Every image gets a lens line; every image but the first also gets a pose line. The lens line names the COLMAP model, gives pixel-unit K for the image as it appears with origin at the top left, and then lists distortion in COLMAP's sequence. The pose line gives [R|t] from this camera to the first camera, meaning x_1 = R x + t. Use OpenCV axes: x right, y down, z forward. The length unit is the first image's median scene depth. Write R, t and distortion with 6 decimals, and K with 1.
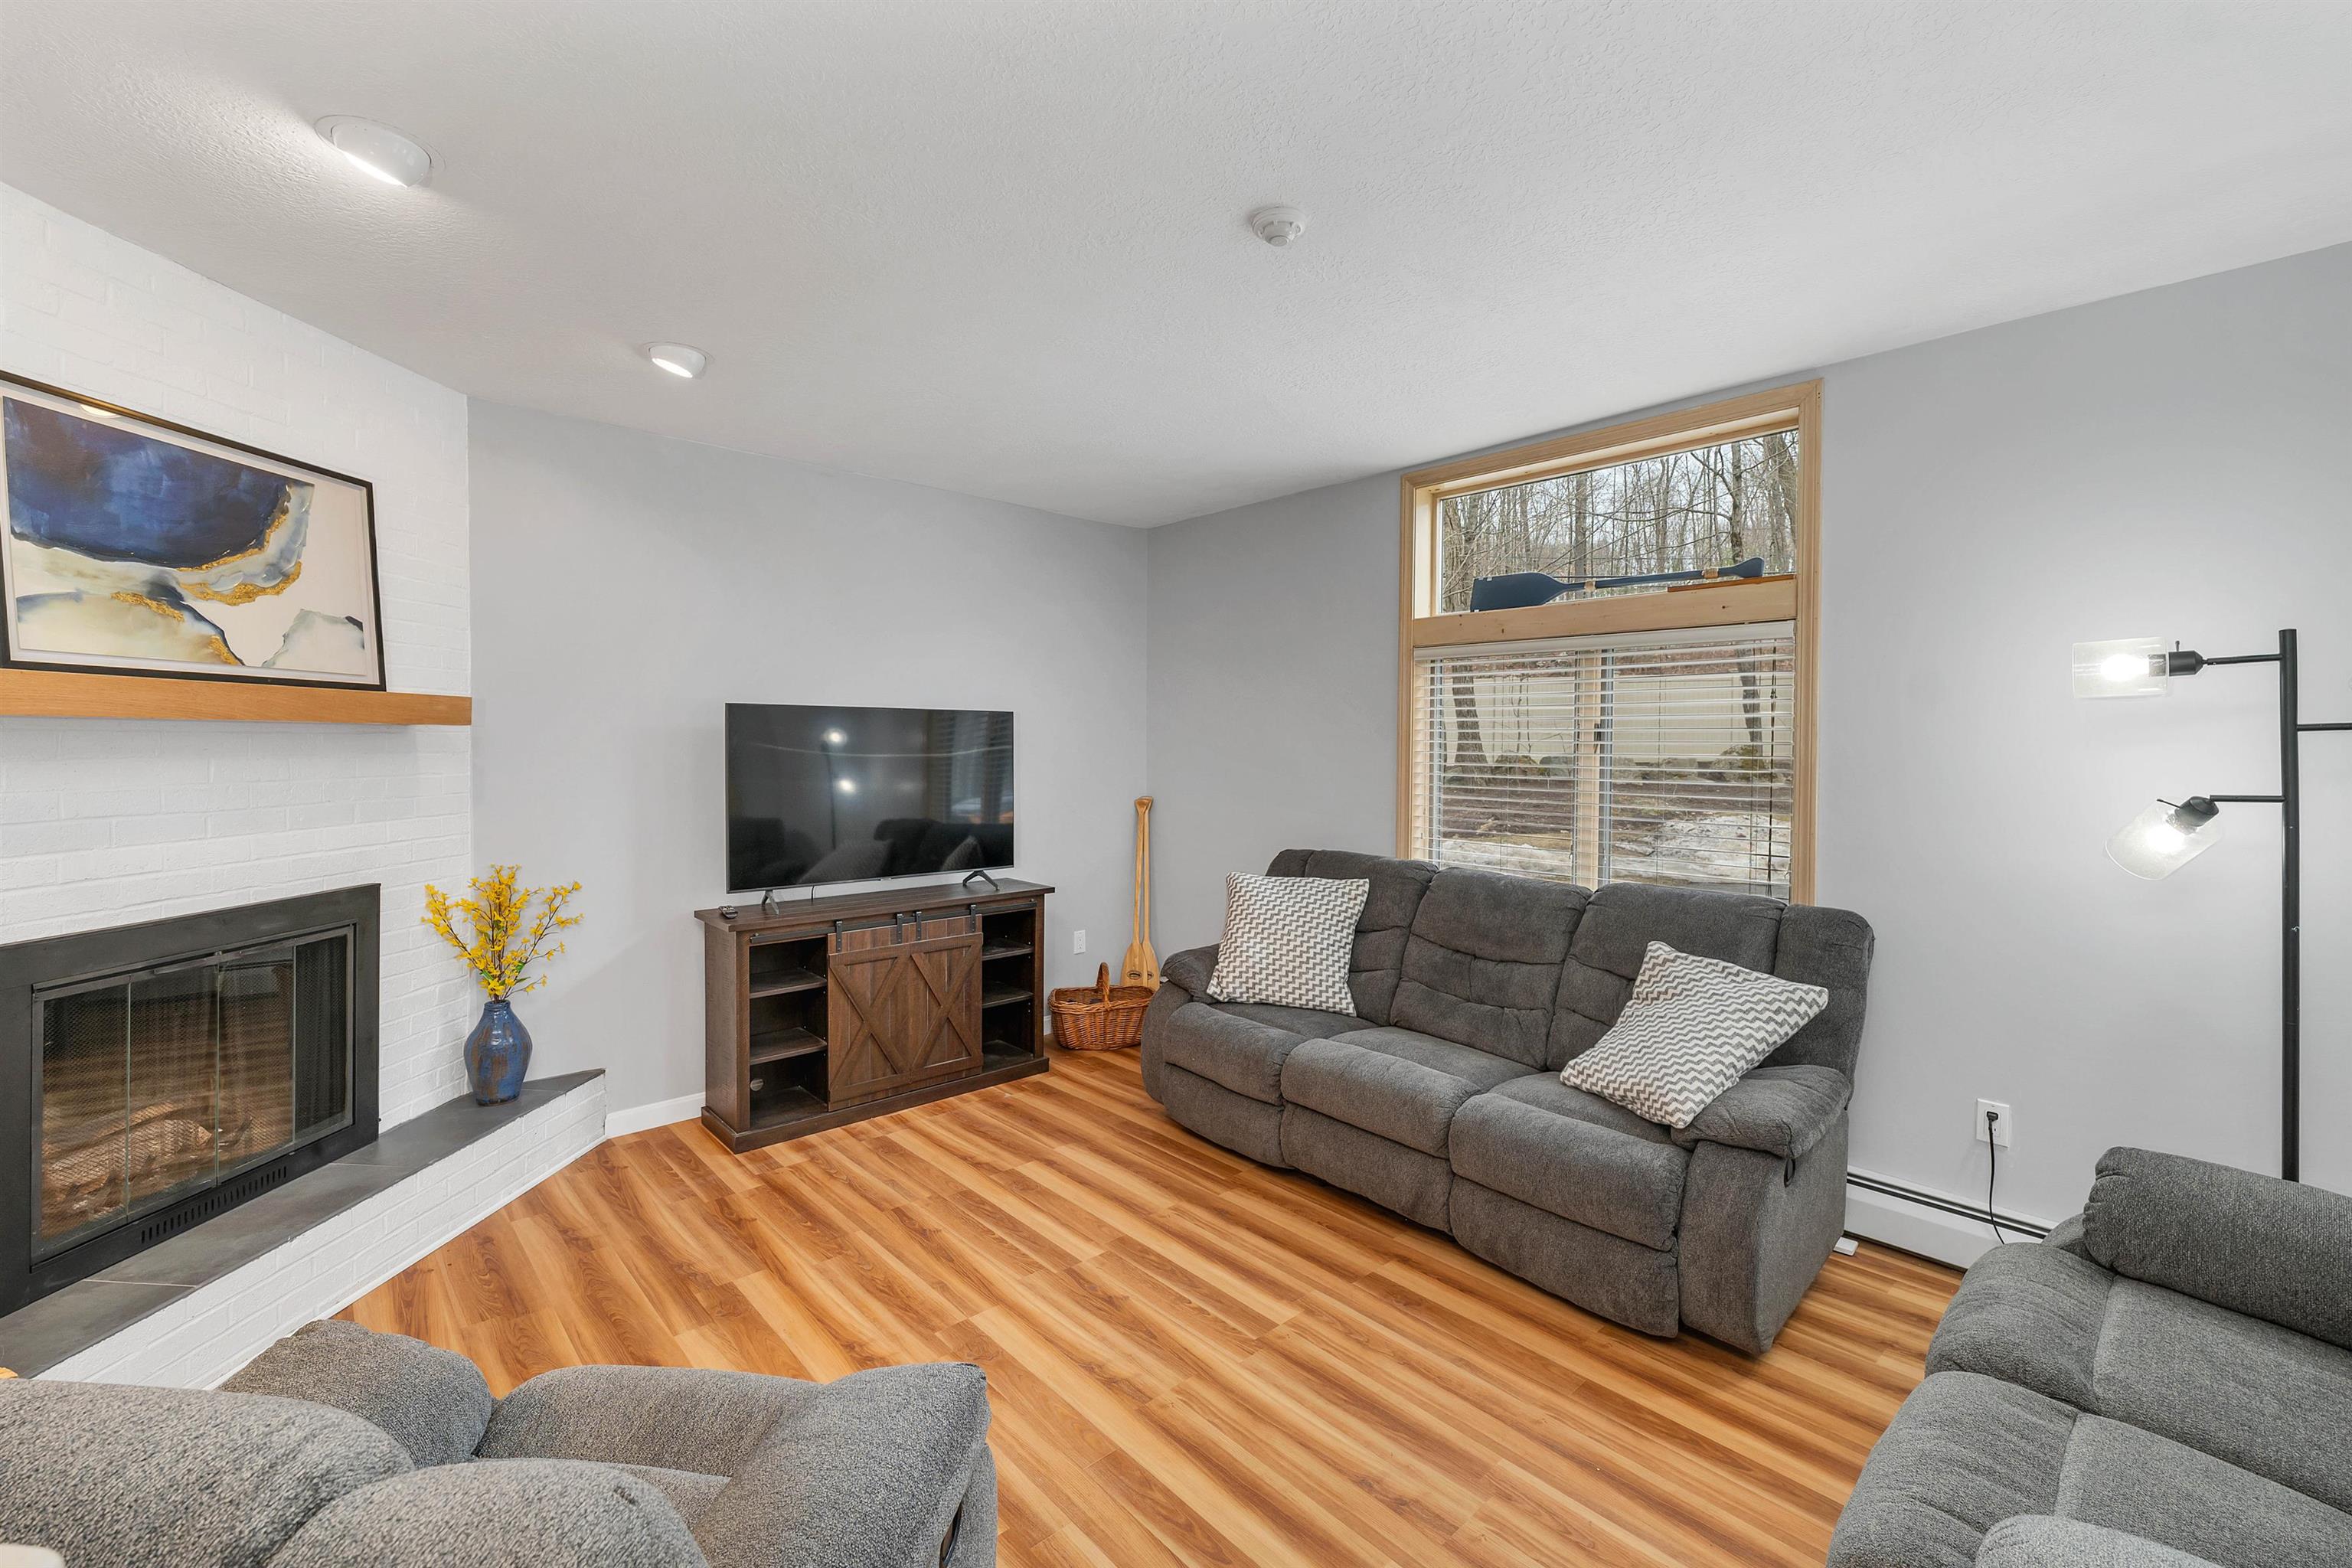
lens RADIAL K [[992.6, 0, 1168.4], [0, 992.6, 765.0], [0, 0, 1]] dist [-0.001707, 0.000680]
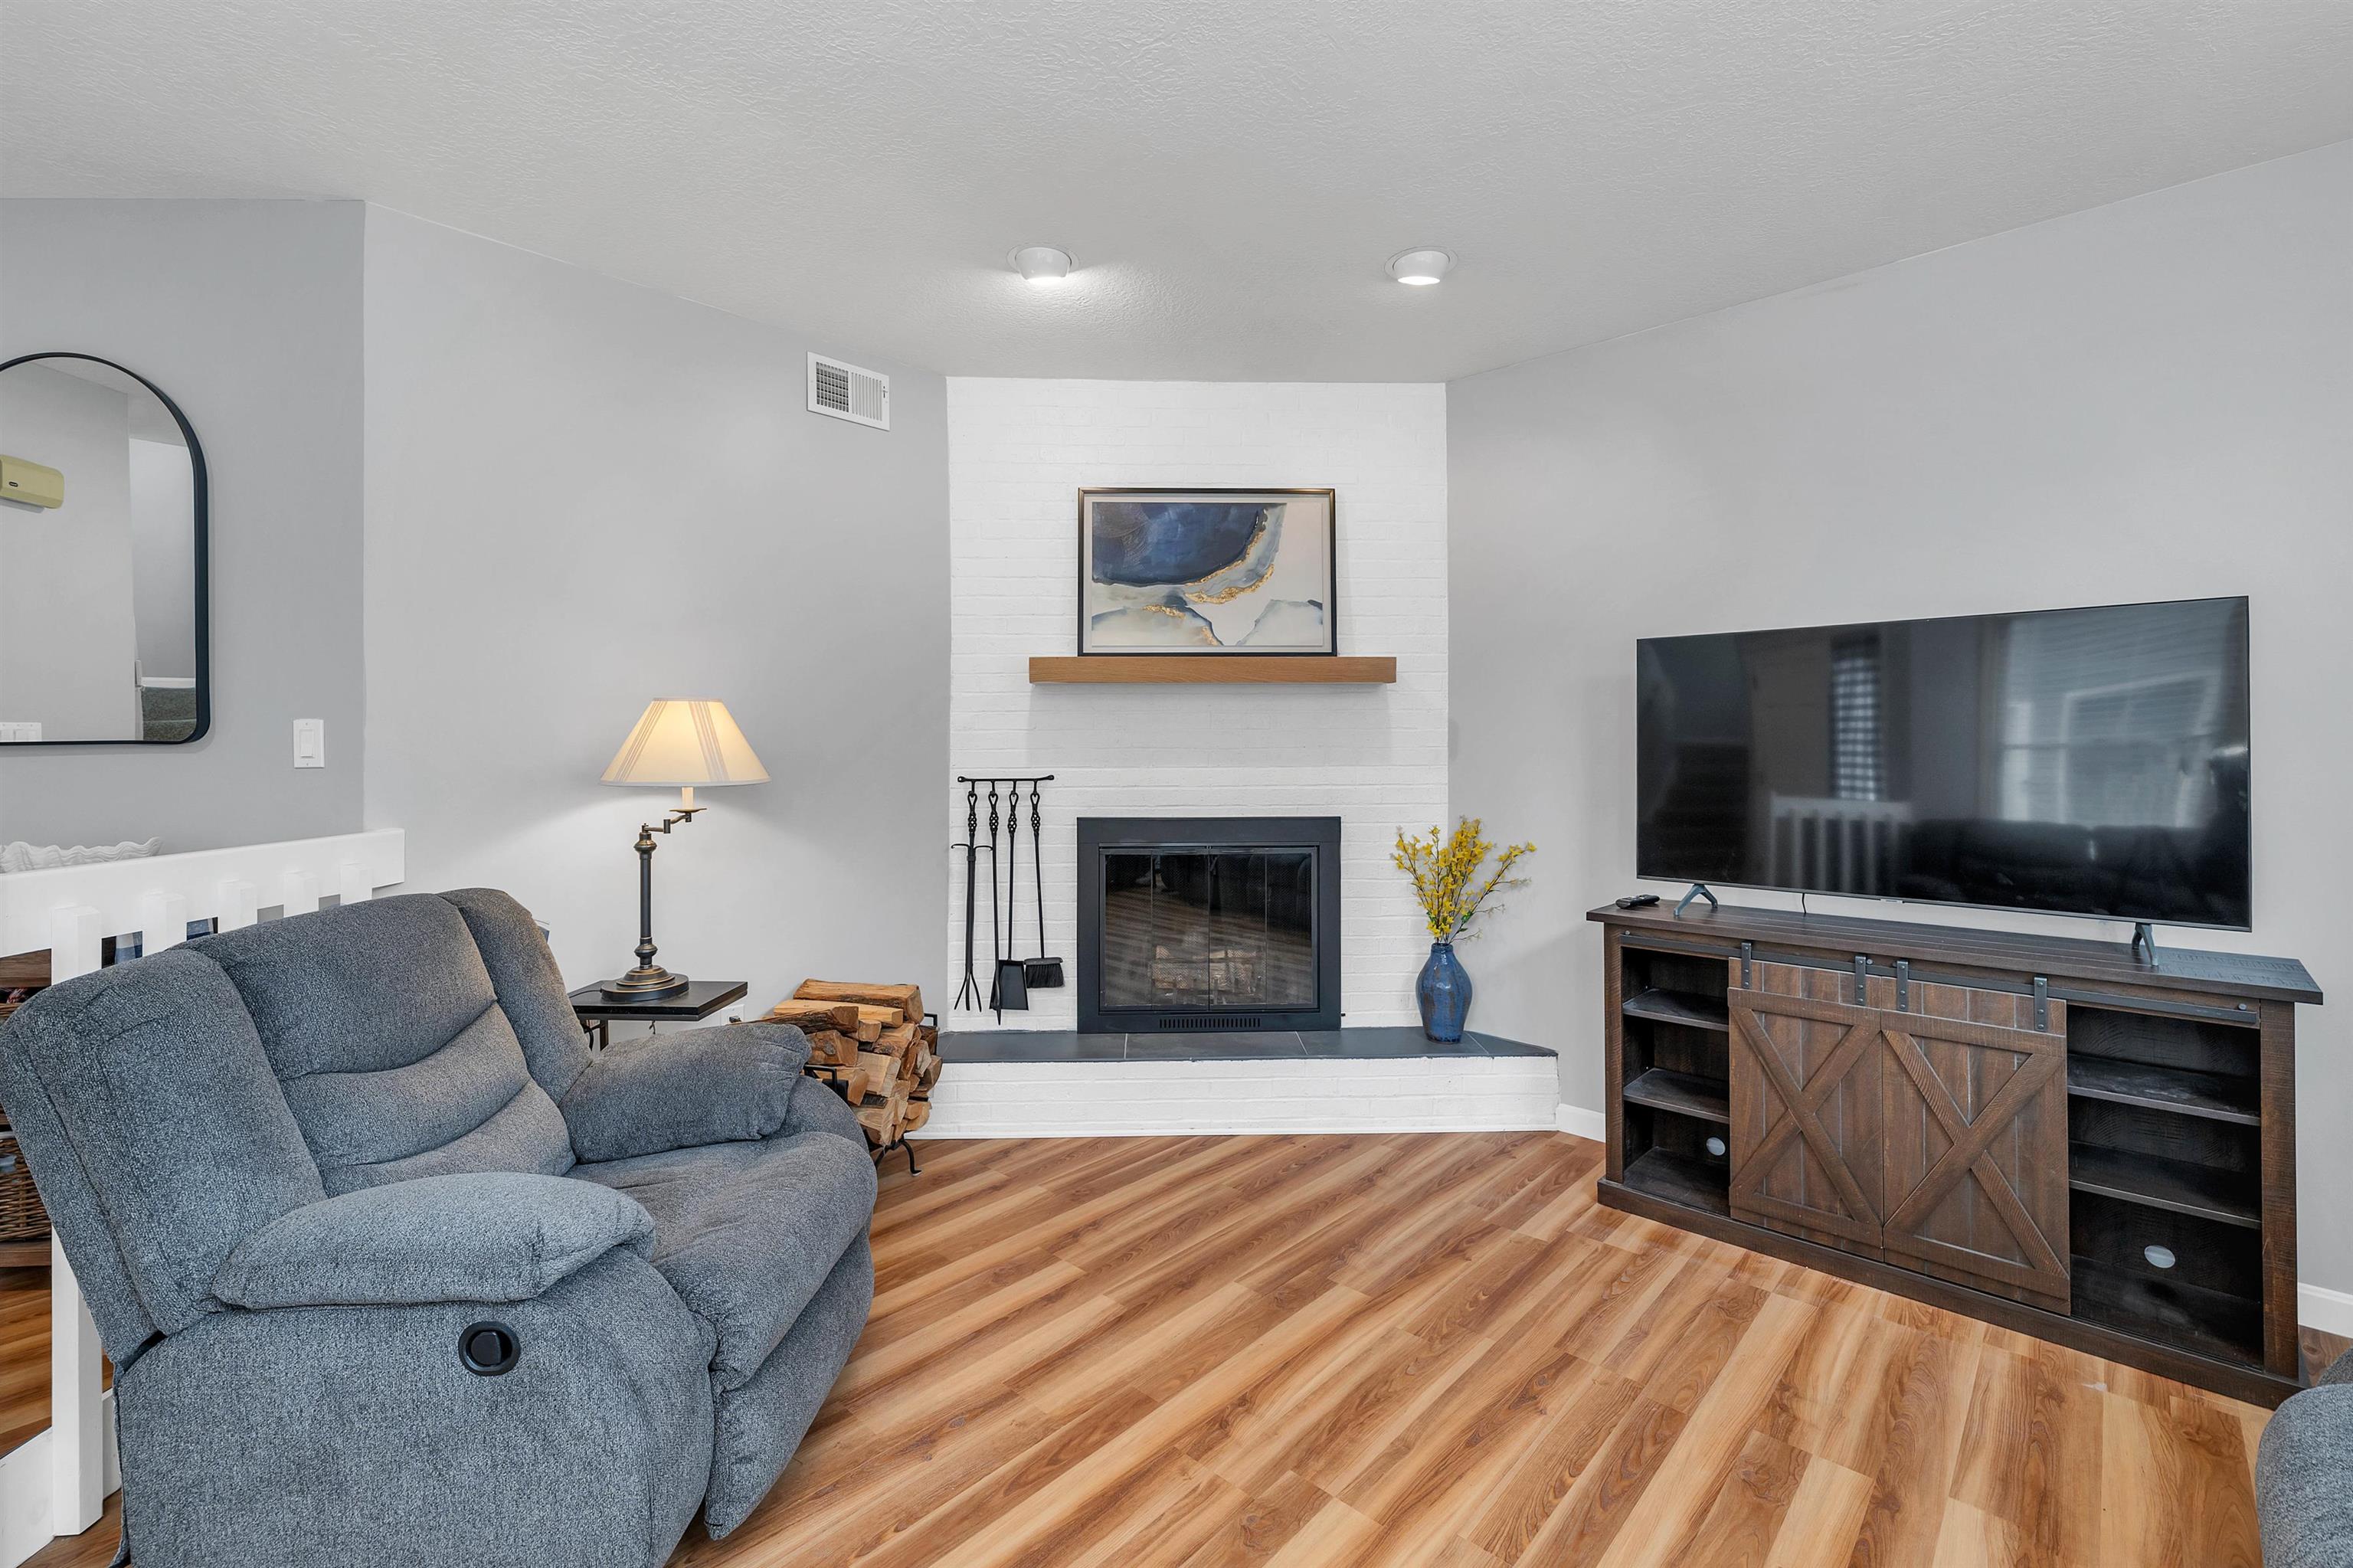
lens RADIAL K [[993.1, 0, 1169.0], [0, 993.1, 739.9], [0, 0, 1]] dist [-0.001707, 0.000680]
pose [[0.083969, -0.010201, -0.996416, 0.374842], [-0.020140, 0.999726, -0.011932, 0.042073], [0.996265, 0.021069, 0.083741, 0.658301]]
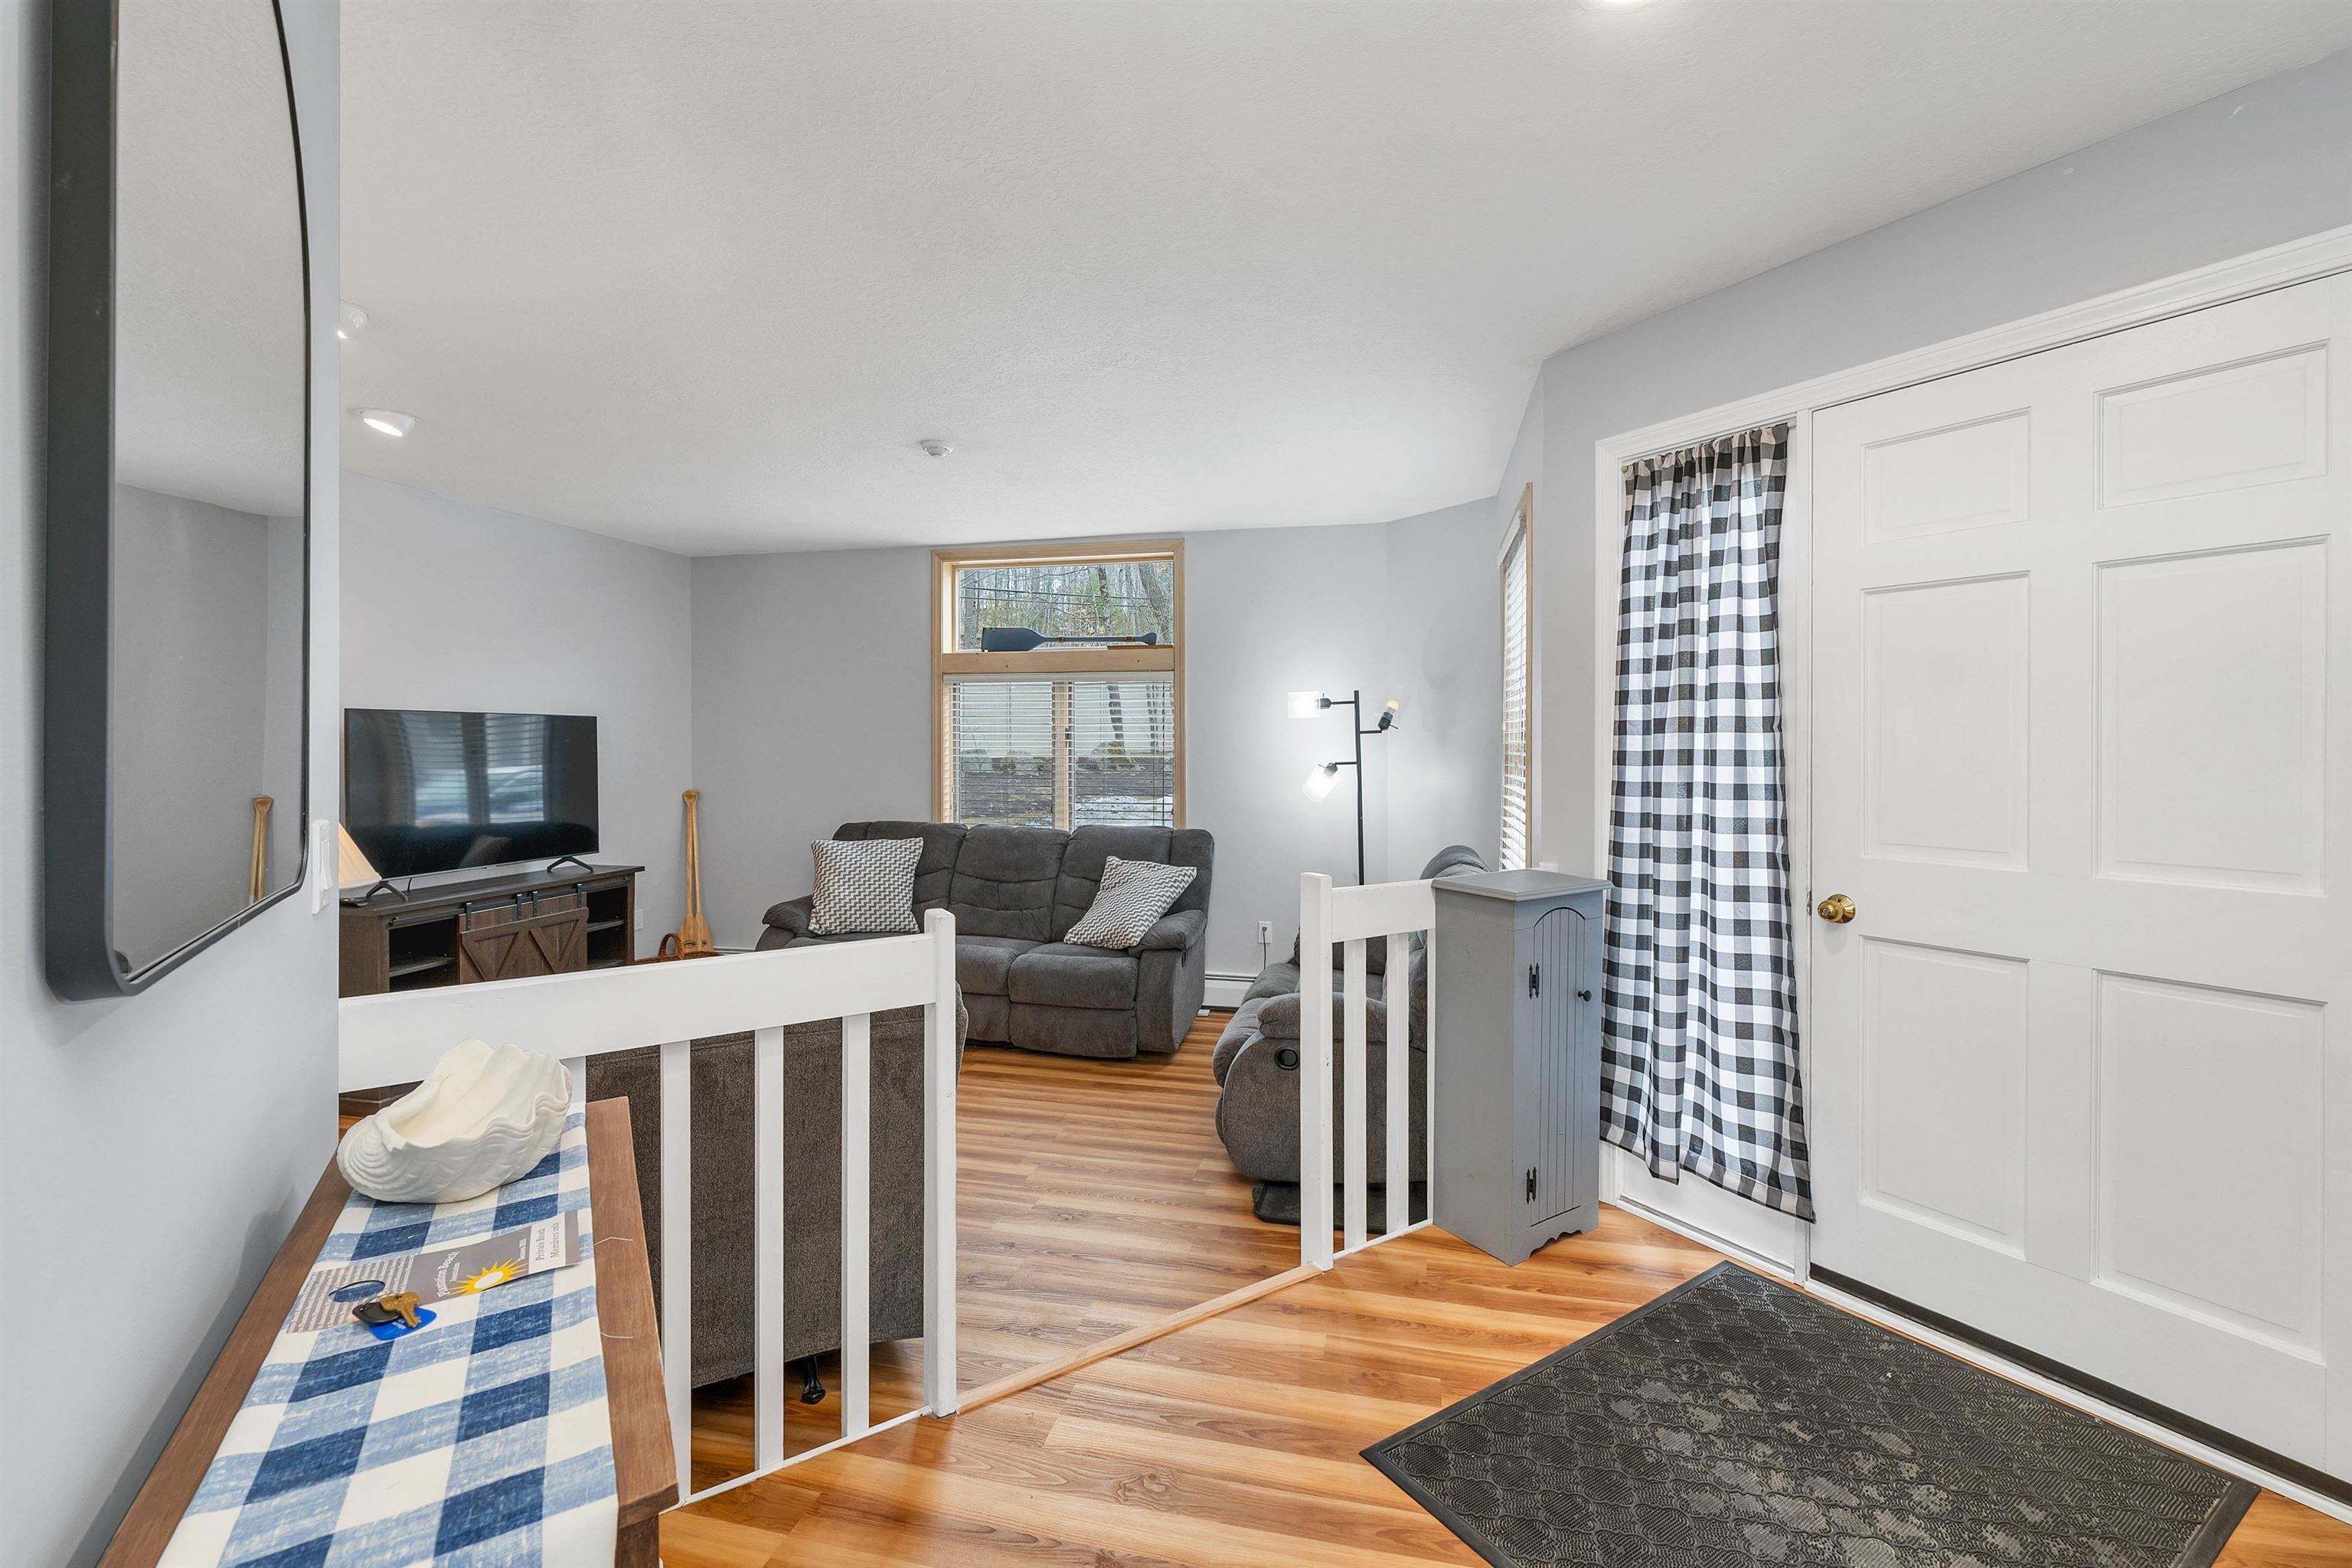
lens RADIAL K [[992.6, 0, 1162.6], [0, 992.6, 747.9], [0, 0, 1]] dist [-0.001707, 0.000680]
pose [[0.832327, -0.009996, 0.554195, -0.356827], [0.018781, 0.999772, -0.010174, 0.009307], [-0.553967, 0.018876, 0.832324, -0.448539]]
